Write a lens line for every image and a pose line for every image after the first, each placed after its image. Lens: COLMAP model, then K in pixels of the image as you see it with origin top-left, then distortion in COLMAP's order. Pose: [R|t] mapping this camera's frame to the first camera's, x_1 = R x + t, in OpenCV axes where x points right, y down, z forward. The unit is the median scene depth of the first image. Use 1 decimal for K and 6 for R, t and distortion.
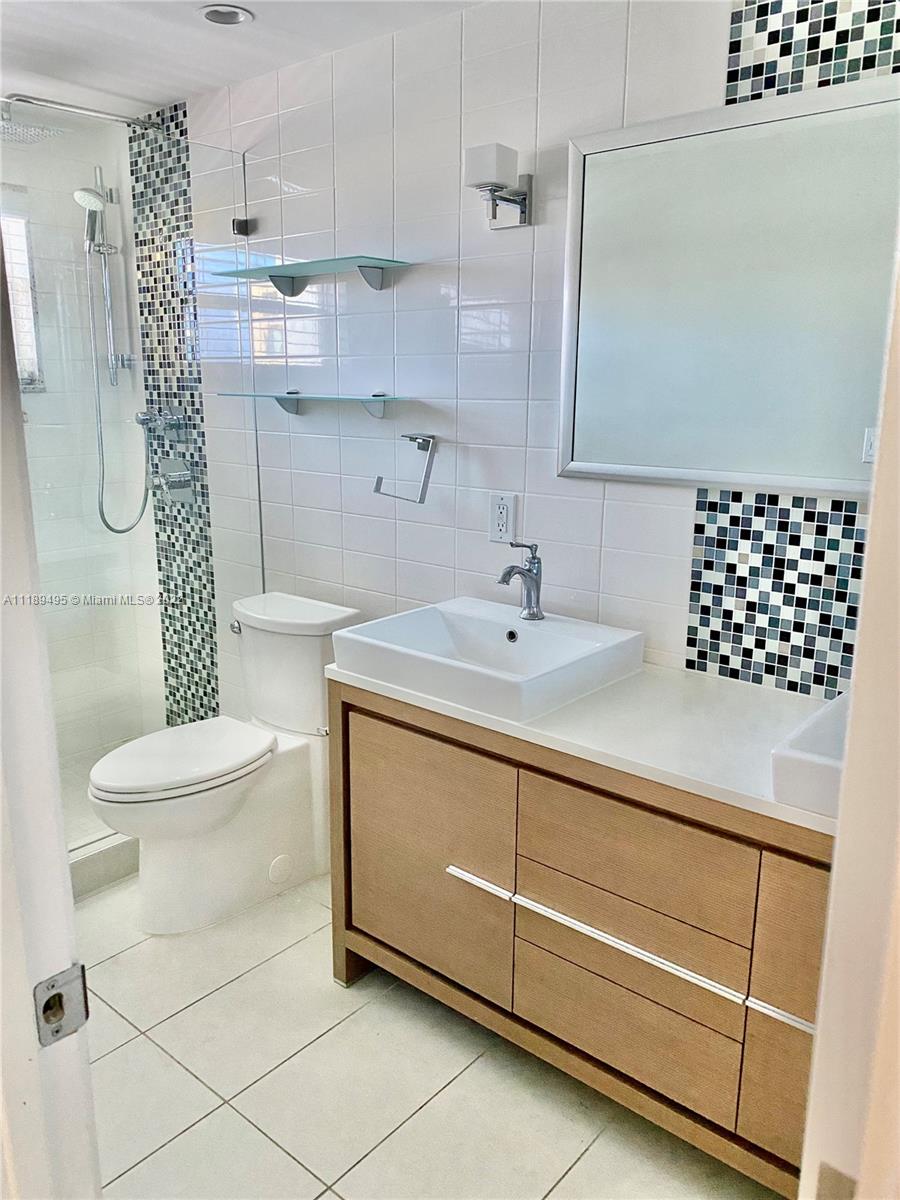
lens RADIAL K [[911.2, 0, 439.8], [0, 911.2, 607.7], [0, 0, 1]] dist [0.002731, -0.006174]
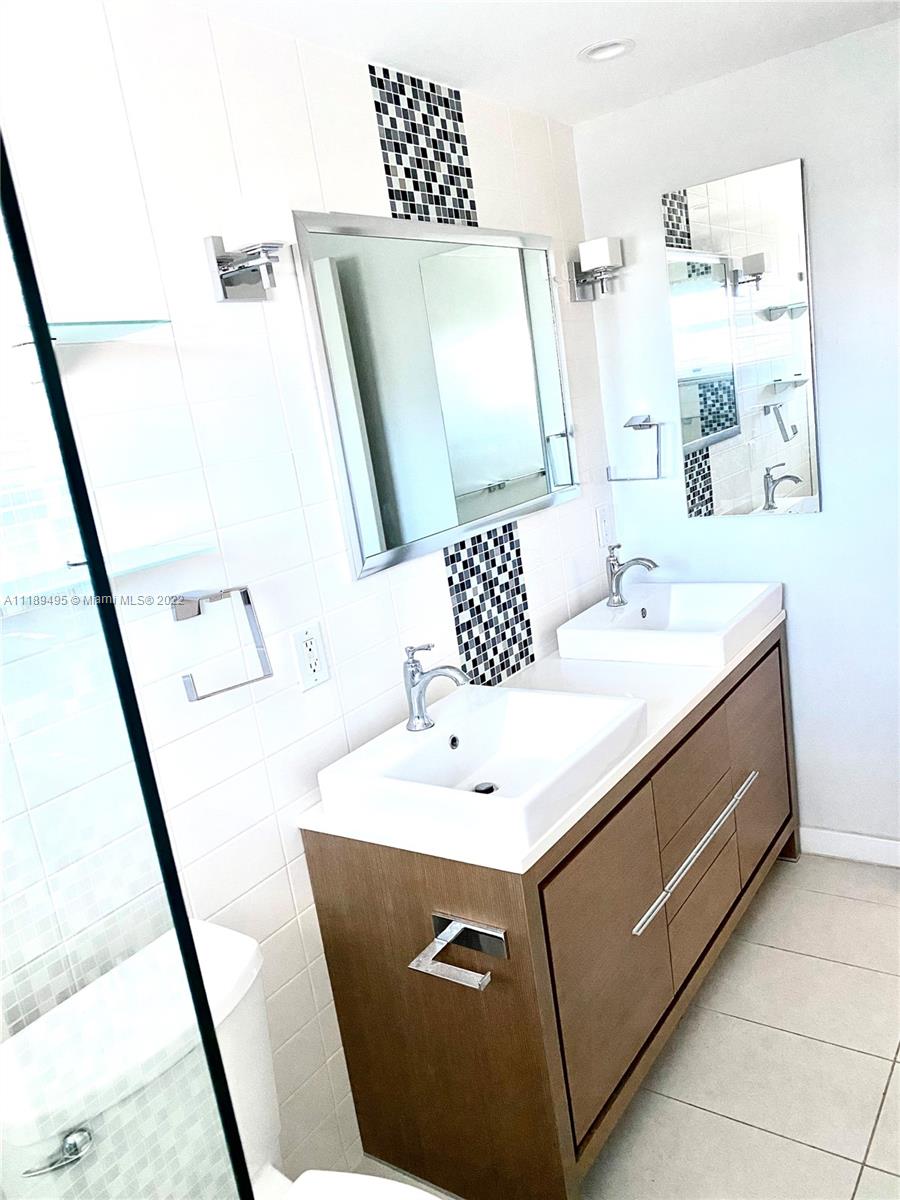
lens RADIAL K [[911.2, 0, 438.0], [0, 911.2, 605.1], [0, 0, 1]] dist [0.002731, -0.006174]
pose [[-0.080715, -0.231932, 0.969377, -0.867248], [0.359872, 0.900168, 0.245338, -0.364056], [-0.929504, 0.368654, 0.010808, 1.075390]]
